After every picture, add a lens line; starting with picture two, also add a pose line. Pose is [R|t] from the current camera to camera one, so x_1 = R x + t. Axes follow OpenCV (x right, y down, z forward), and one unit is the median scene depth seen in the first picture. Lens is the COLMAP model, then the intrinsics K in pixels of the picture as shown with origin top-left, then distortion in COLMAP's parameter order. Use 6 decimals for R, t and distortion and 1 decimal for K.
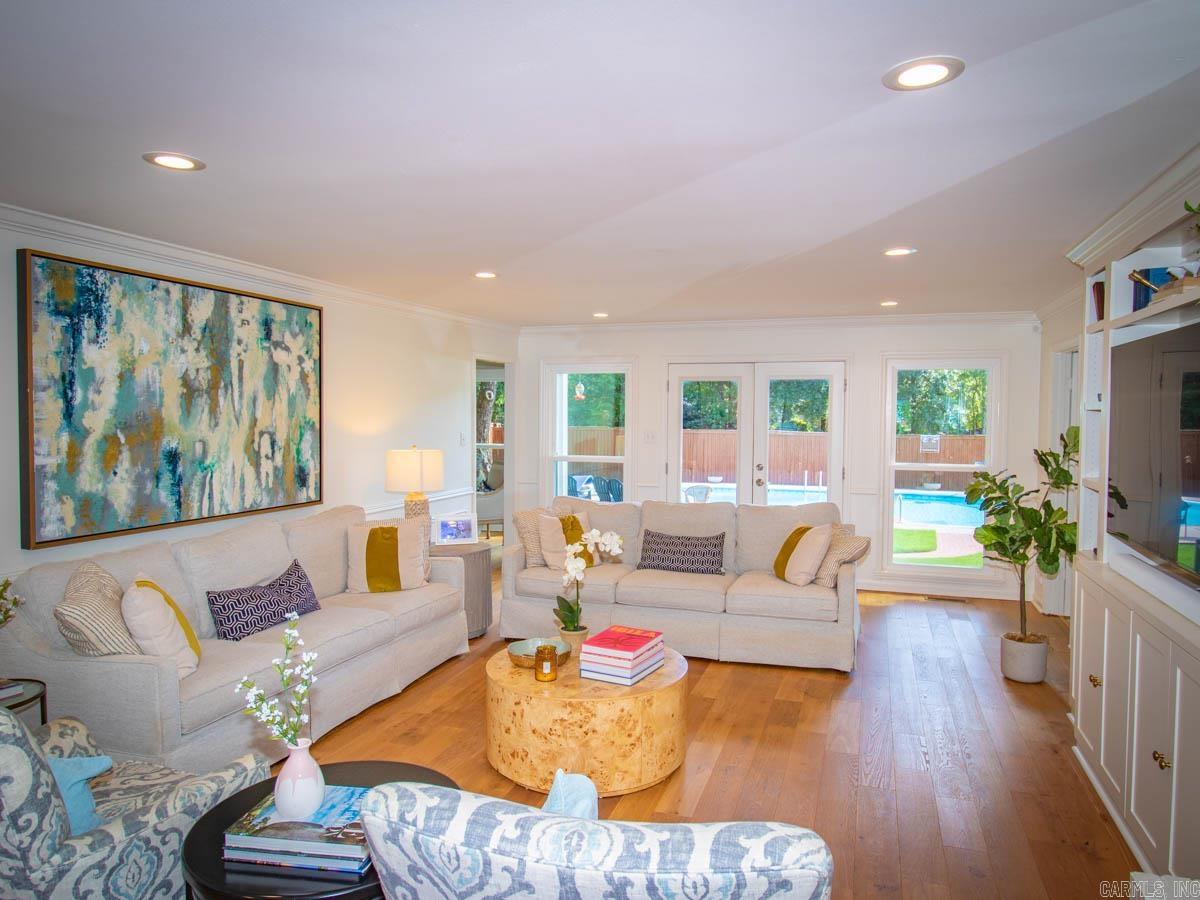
lens RADIAL K [[811.7, 0, 612.6], [0, 811.7, 443.4], [0, 0, 1]] dist [-0.002860, -0.003695]
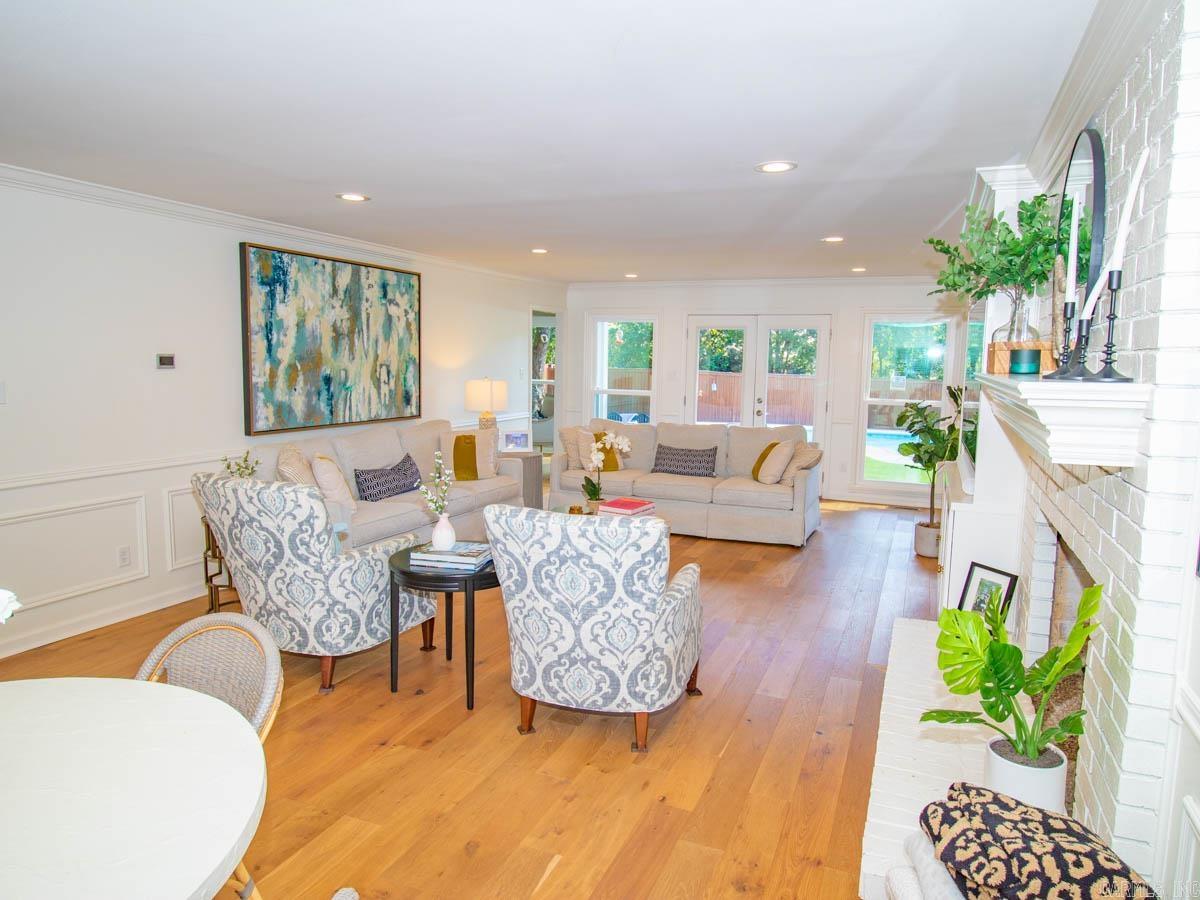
lens RADIAL K [[793.5, 0, 600.0], [0, 793.5, 450.0], [0, 0, 1]] dist [-0.001395, -0.002736]
pose [[0.996540, 0.022287, -0.080071, 0.063379], [-0.015794, 0.996602, 0.080834, 0.017618], [0.081600, -0.079290, 0.993506, -0.371632]]
